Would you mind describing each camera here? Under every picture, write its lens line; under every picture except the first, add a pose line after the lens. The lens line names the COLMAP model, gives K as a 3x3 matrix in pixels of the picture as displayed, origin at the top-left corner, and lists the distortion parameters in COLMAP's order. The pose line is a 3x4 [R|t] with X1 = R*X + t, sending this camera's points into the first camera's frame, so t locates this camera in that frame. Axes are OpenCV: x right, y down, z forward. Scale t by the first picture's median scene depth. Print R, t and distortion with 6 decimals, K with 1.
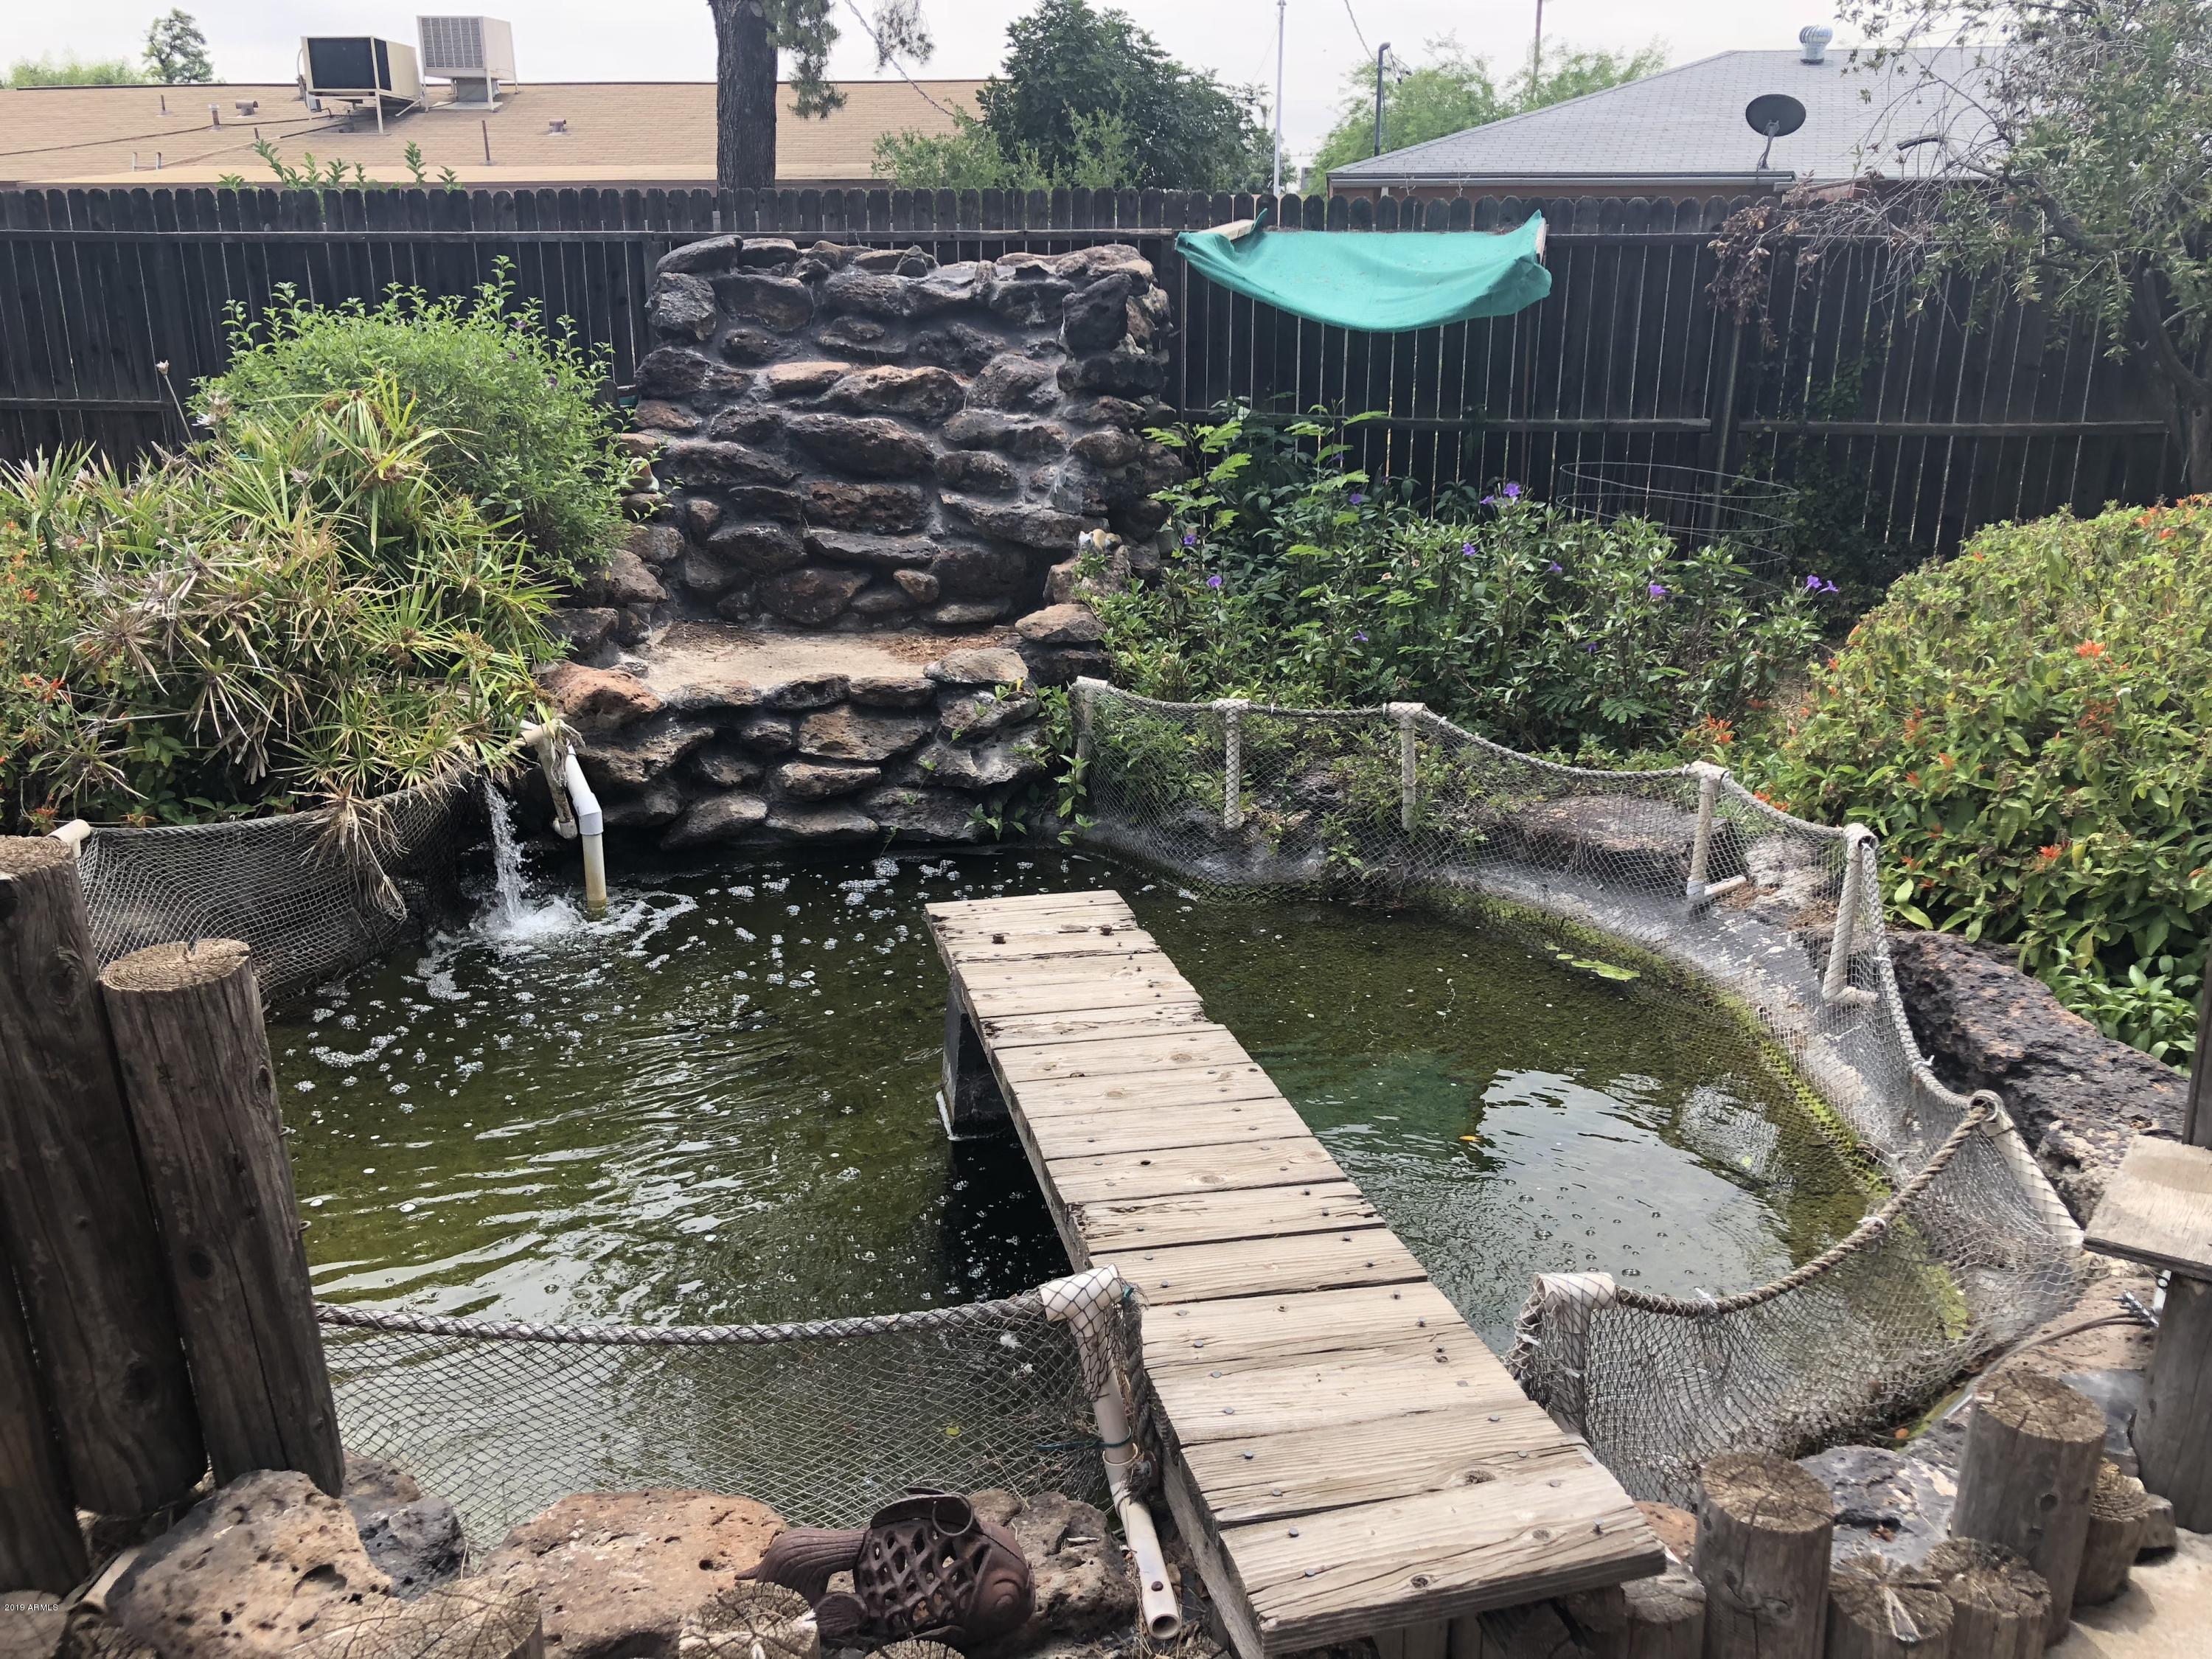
lens RADIAL K [[1820.1, 0, 1103.5], [0, 1820.1, 821.8], [0, 0, 1]] dist [0.018918, -0.008497]
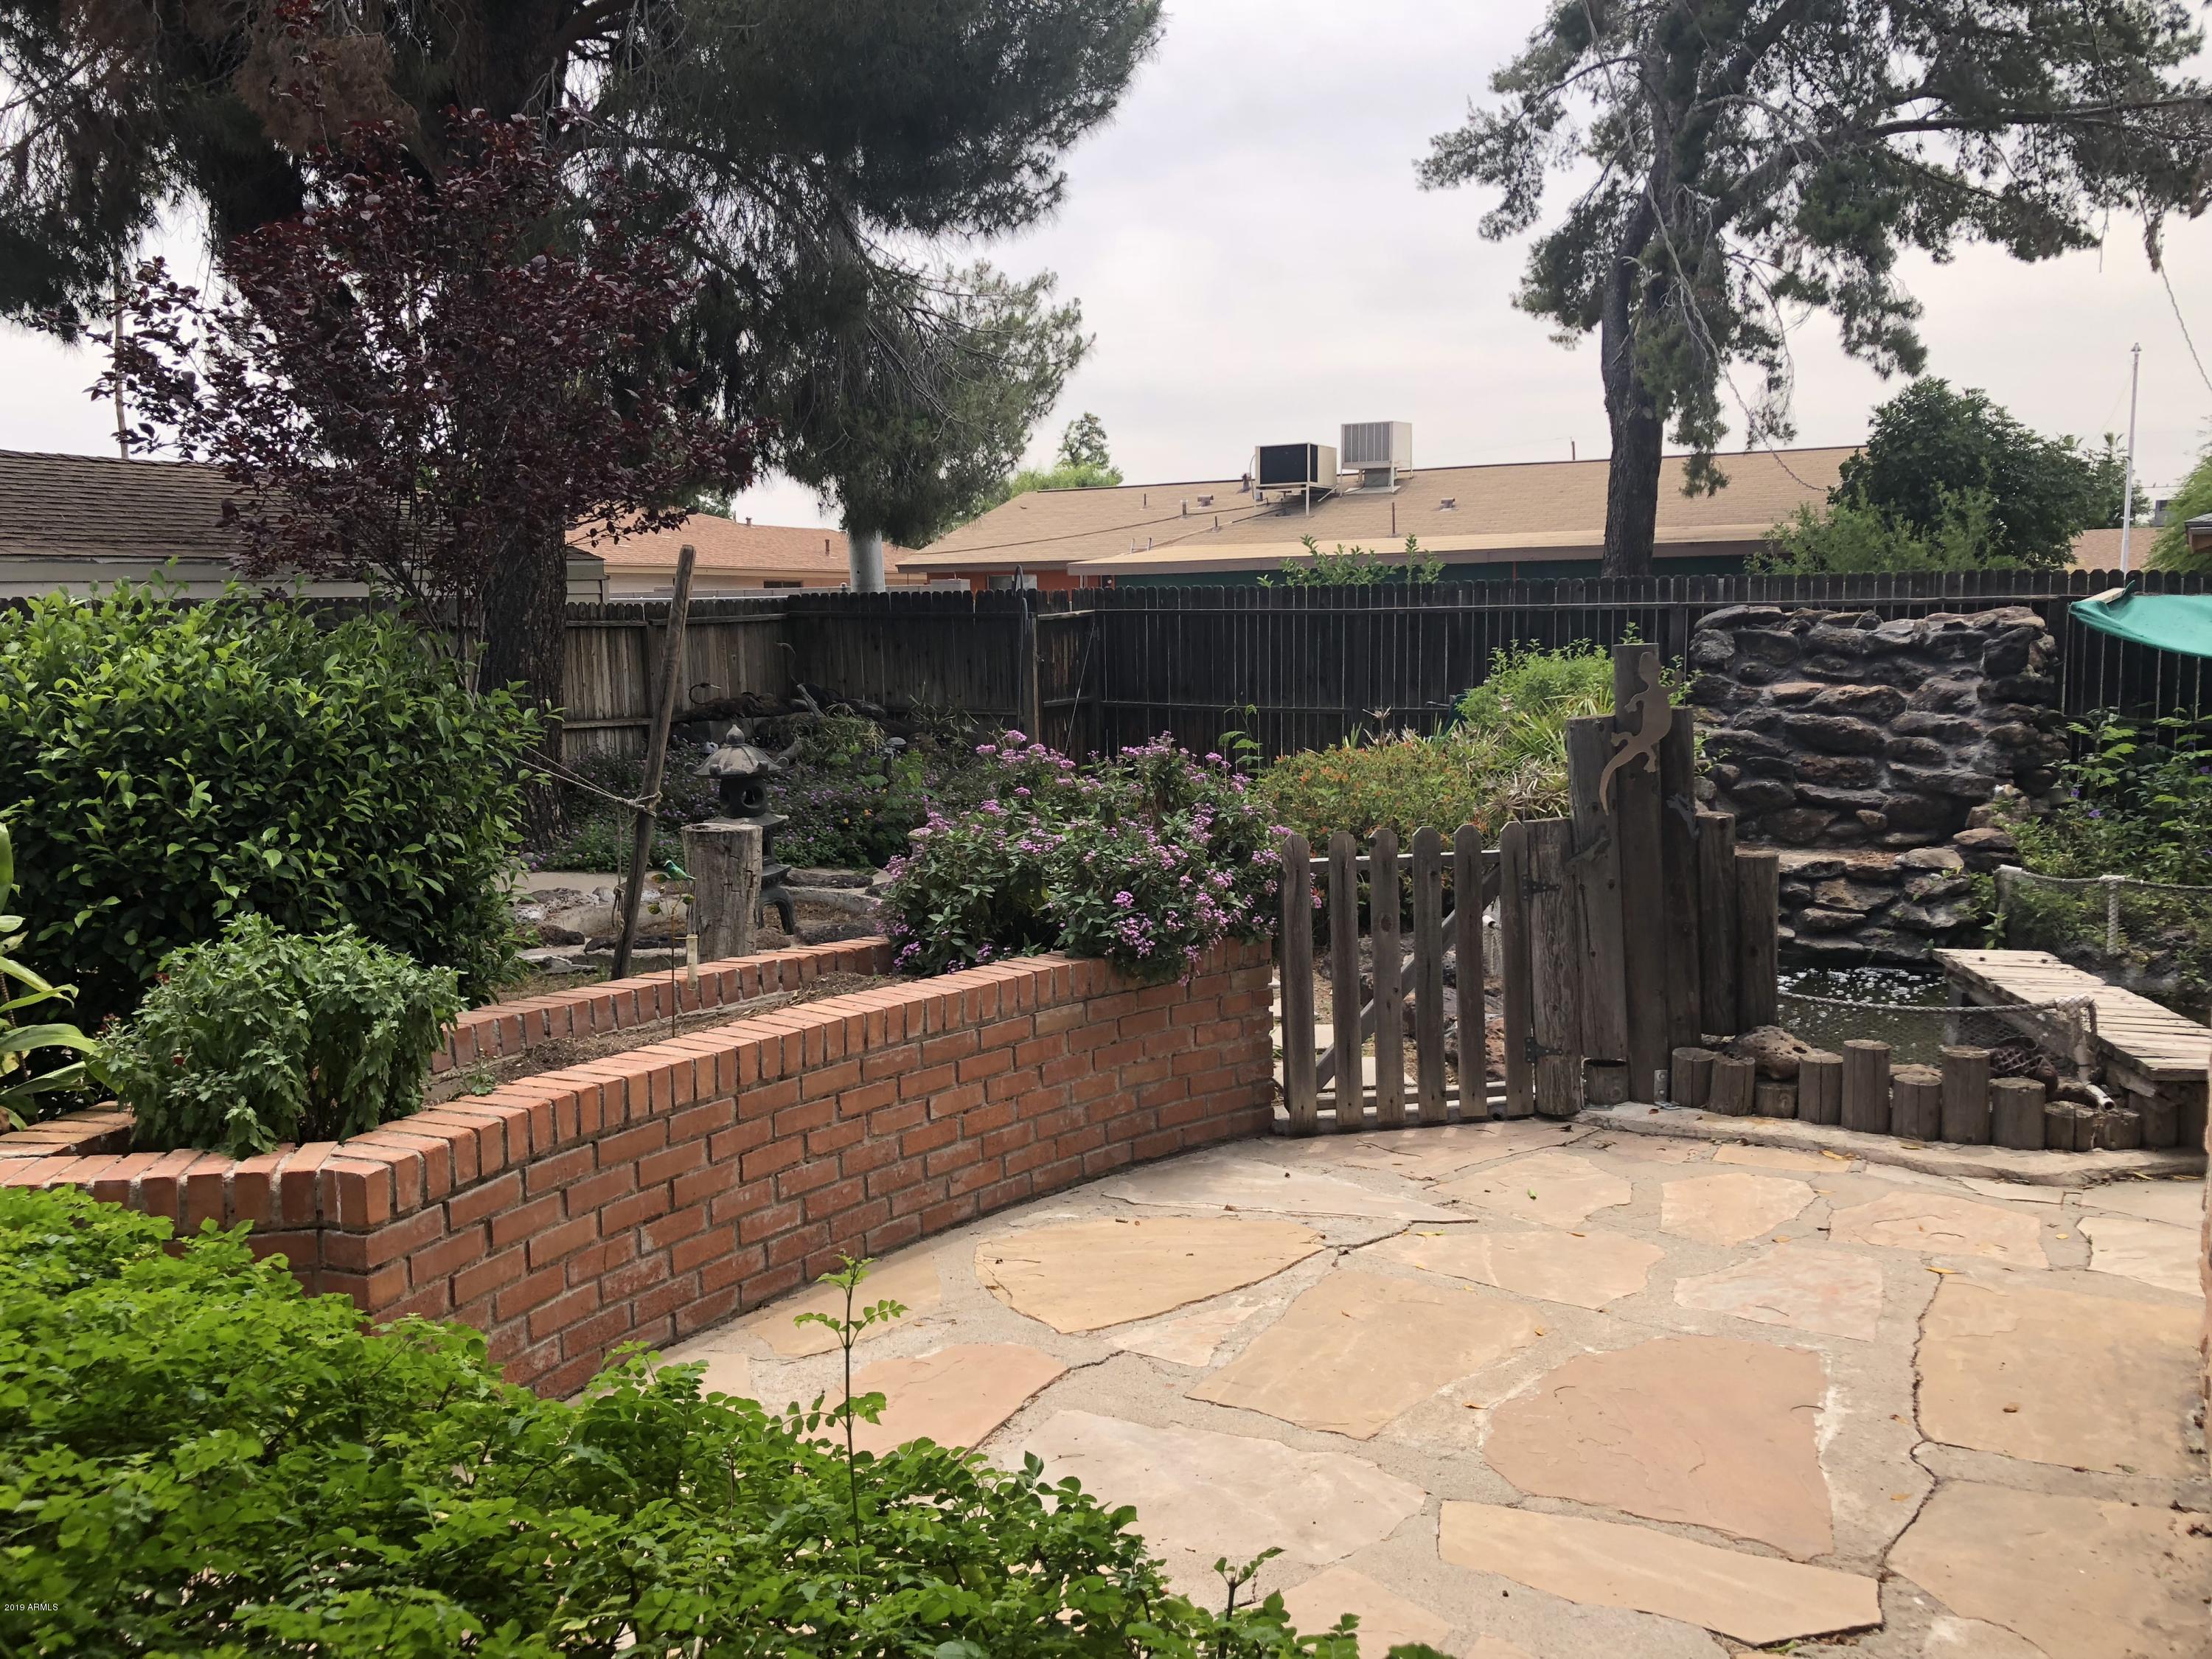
lens RADIAL K [[1807.3, 0, 1106.4], [0, 1807.3, 813.3], [0, 0, 1]] dist [-0.006485, 0.097574]
pose [[0.915045, 0.029491, -0.402273, -0.076862], [-0.101557, 0.982038, -0.159018, 0.176175], [0.390358, 0.186362, 0.901604, -0.653155]]
